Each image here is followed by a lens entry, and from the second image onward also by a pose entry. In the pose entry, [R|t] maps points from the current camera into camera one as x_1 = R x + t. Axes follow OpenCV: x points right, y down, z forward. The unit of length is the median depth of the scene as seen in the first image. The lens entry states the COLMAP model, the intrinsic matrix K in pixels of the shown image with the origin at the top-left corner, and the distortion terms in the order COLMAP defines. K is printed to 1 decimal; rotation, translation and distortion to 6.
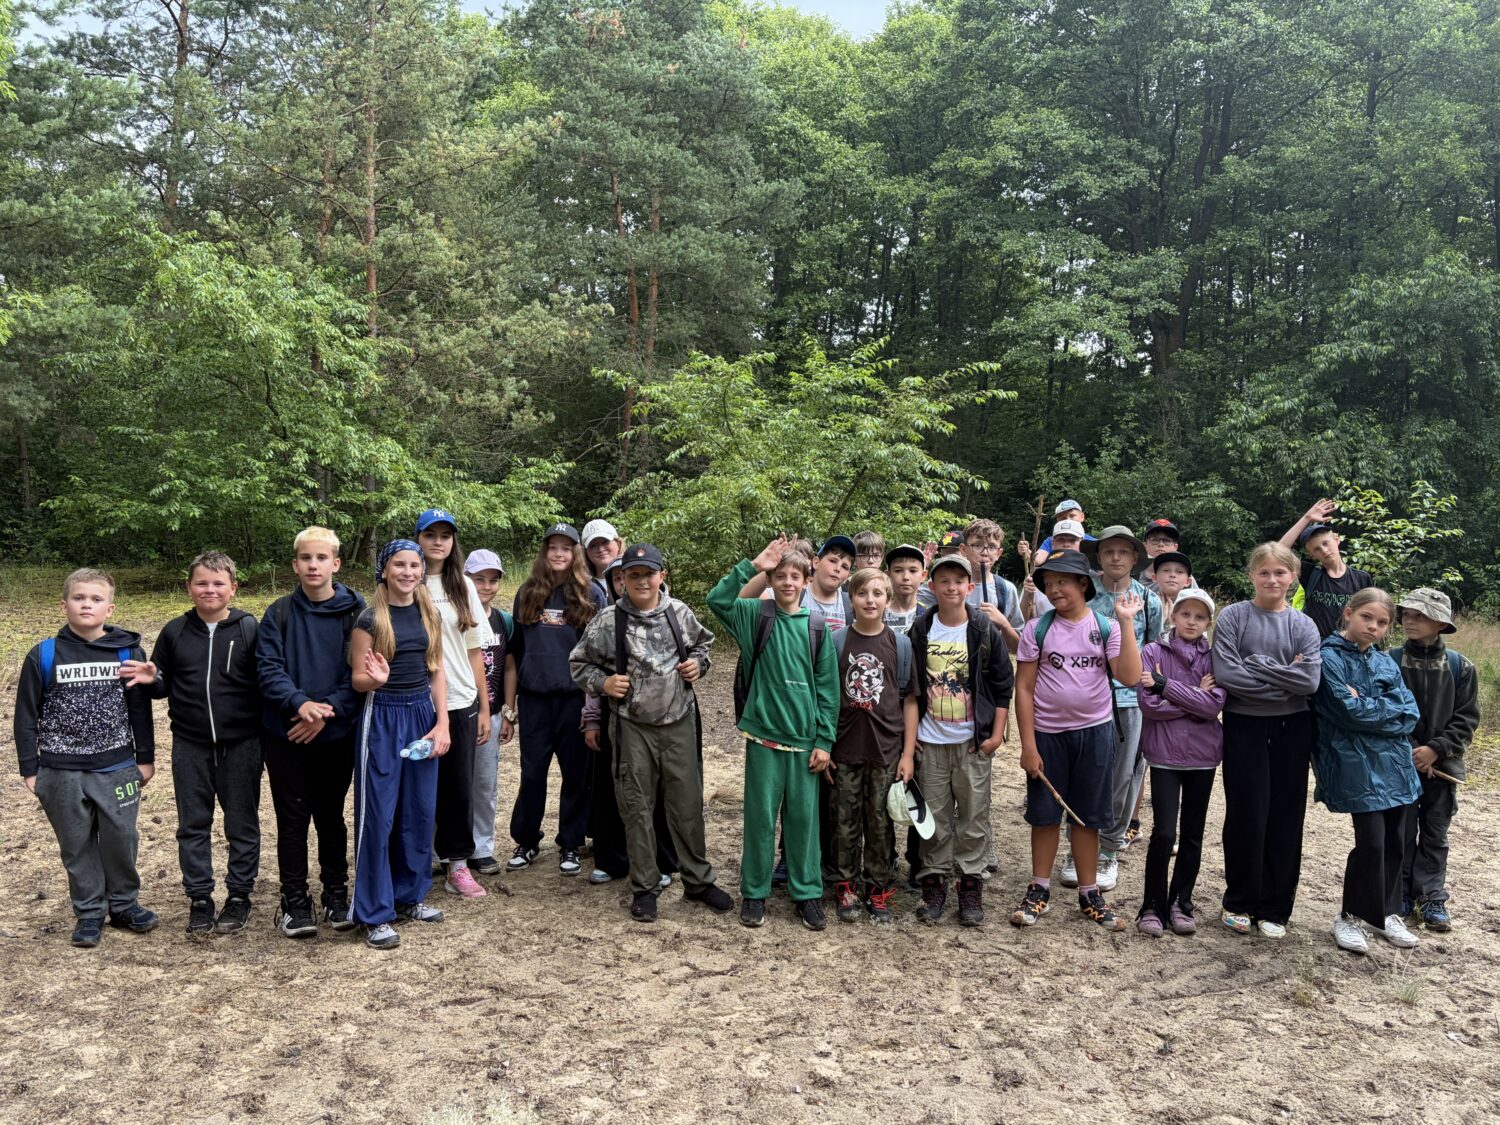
lens RADIAL K [[1173.7, 0, 795.4], [0, 1173.7, 556.9], [0, 0, 1]] dist [0.046653, -0.009707]
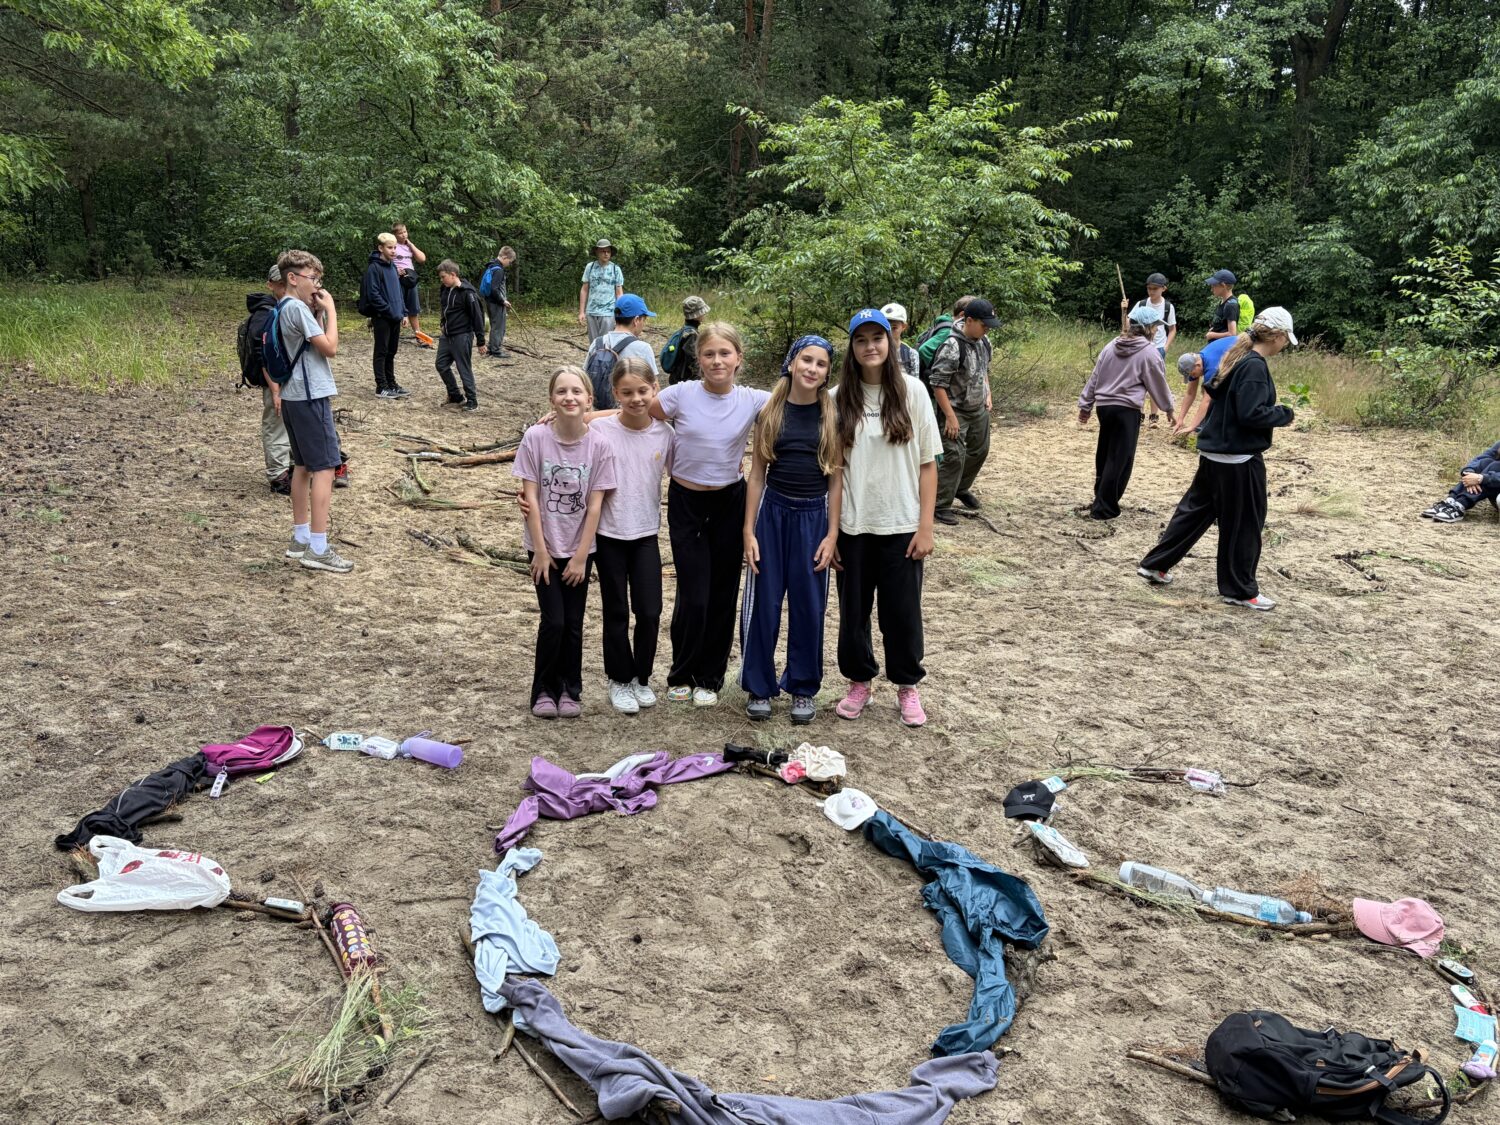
lens RADIAL K [[1220.4, 0, 782.3], [0, 1220.4, 570.4], [0, 0, 1]] dist [0.010758, -0.004830]
pose [[0.995721, 0.049108, -0.078285, -0.013713], [-0.029495, 0.971696, 0.234388, -0.012509], [0.087579, -0.231076, 0.968986, -0.126147]]
